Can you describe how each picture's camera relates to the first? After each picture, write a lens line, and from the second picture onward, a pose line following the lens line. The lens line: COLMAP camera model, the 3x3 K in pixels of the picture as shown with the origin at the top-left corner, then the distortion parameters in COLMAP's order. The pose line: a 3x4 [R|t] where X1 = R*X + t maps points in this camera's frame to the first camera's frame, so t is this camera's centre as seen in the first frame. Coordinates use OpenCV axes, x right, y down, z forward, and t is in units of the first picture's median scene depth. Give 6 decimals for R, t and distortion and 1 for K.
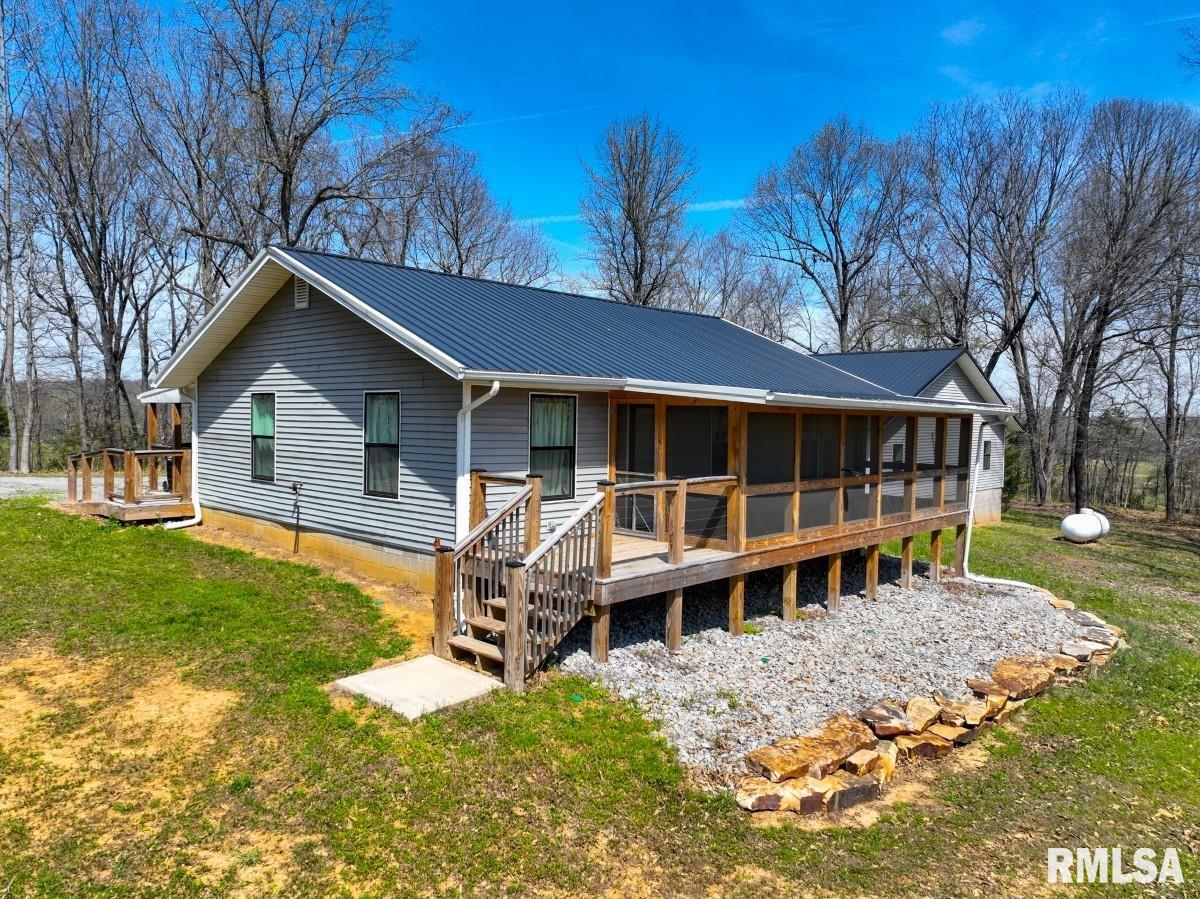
lens RADIAL K [[838.7, 0, 600.0], [0, 838.7, 449.5], [0, 0, 1]] dist [0.005446, 0.003455]
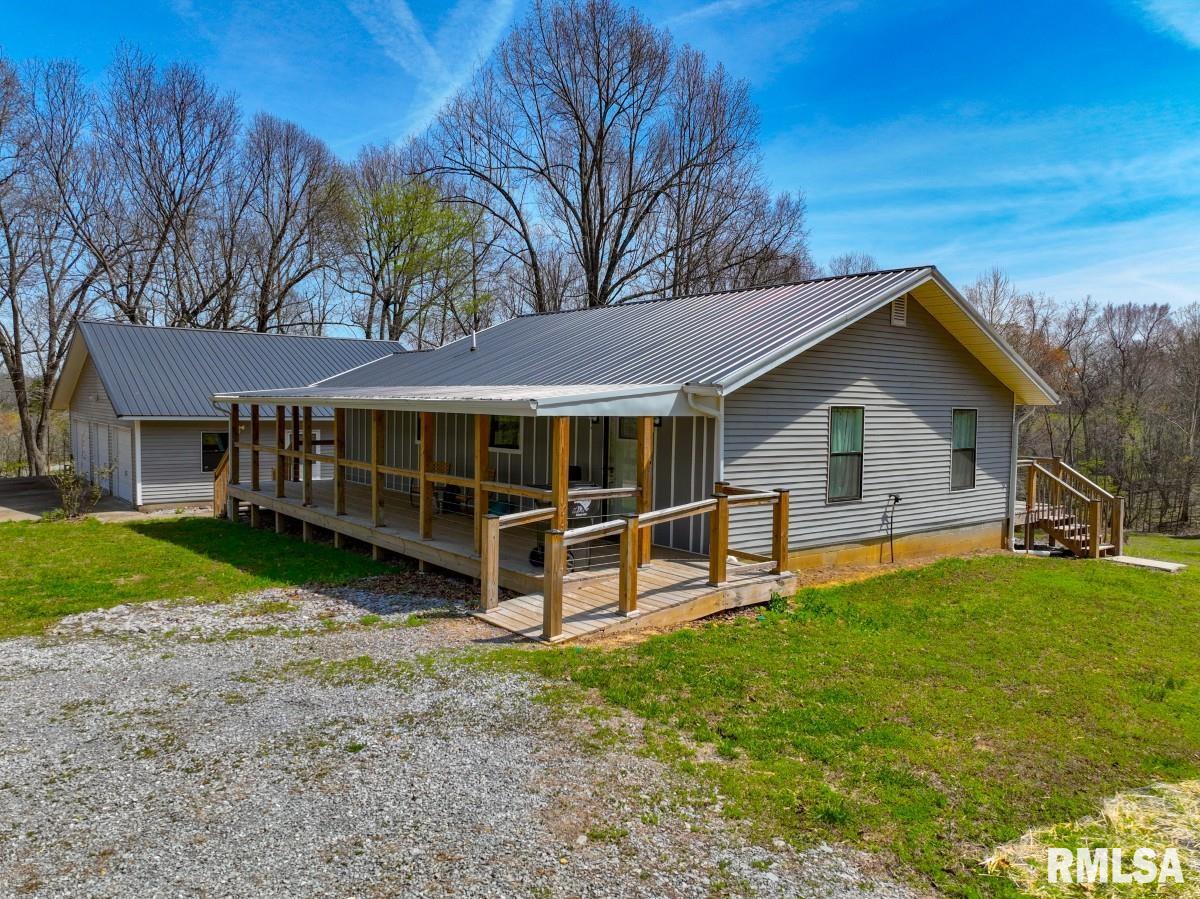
lens RADIAL K [[838.7, 0, 600.0], [0, 838.7, 449.5], [0, 0, 1]] dist [0.005446, 0.003455]
pose [[0.149878, -0.067824, 0.986375, -1.403486], [0.029293, 0.997511, 0.064139, -0.090496], [-0.988270, 0.019281, 0.151492, 1.177195]]
